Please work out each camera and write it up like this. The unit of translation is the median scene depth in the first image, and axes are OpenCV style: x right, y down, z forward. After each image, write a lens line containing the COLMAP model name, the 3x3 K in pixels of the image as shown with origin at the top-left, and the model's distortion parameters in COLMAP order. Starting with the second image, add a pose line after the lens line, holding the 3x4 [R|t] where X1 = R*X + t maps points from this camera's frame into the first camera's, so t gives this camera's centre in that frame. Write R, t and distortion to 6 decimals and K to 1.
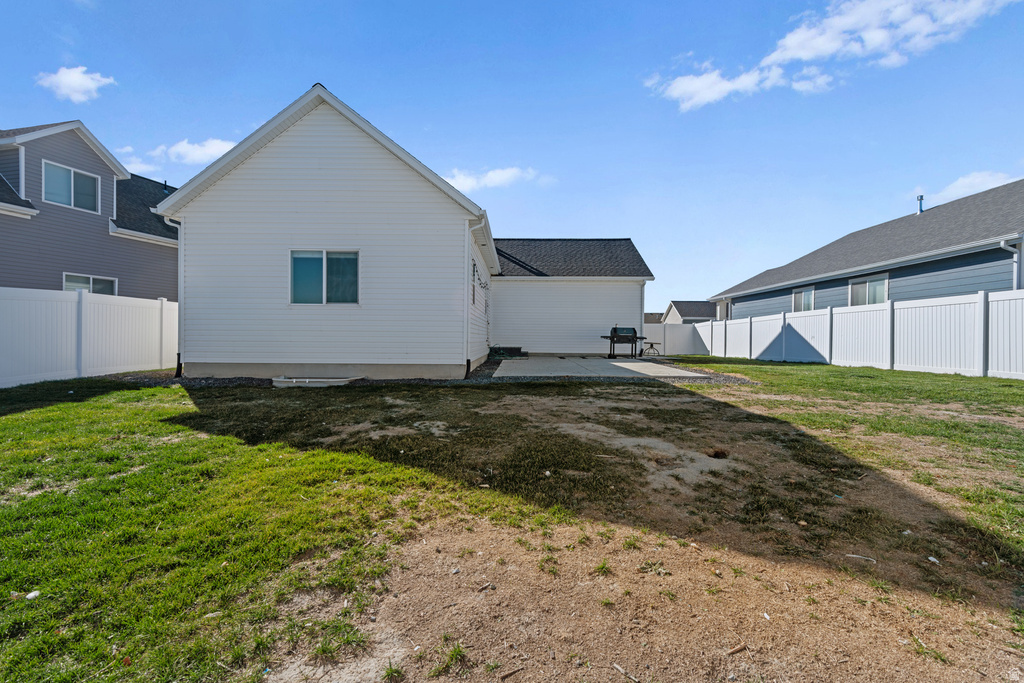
lens RADIAL K [[476.2, 0, 512.0], [0, 476.2, 341.5], [0, 0, 1]] dist [-0.002832, -0.000809]
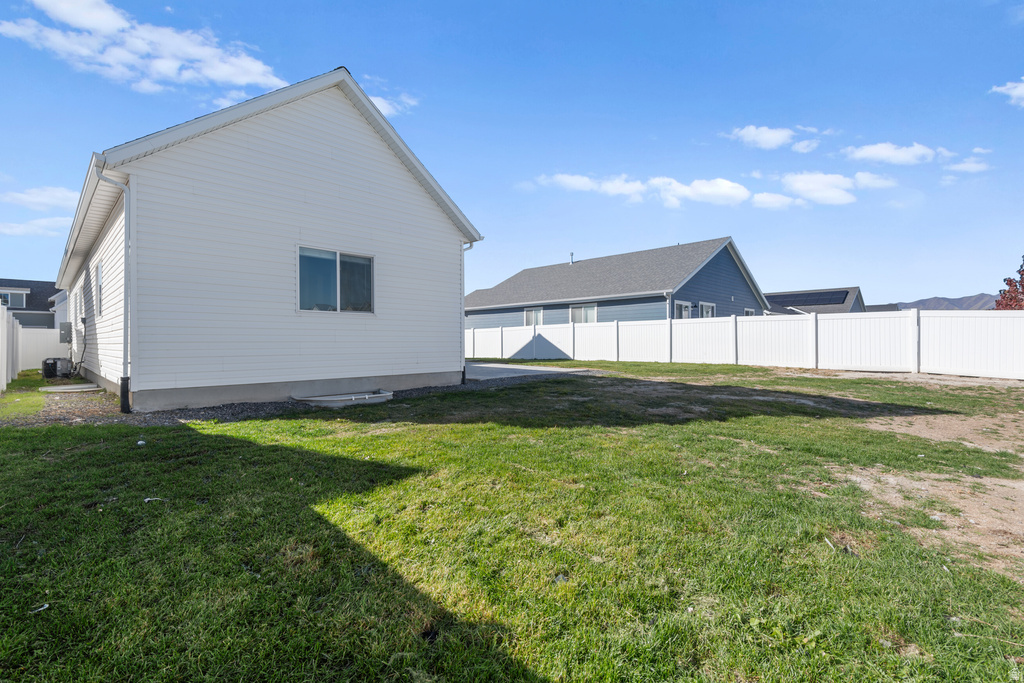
lens RADIAL K [[463.0, 0, 510.7], [0, 463.0, 339.9], [0, 0, 1]] dist [-0.000423, -0.000145]
pose [[0.684315, -0.005313, 0.729167, -0.616151], [0.012680, 0.999909, -0.004614, -0.013660], [-0.729077, 0.012403, 0.684320, 0.129603]]
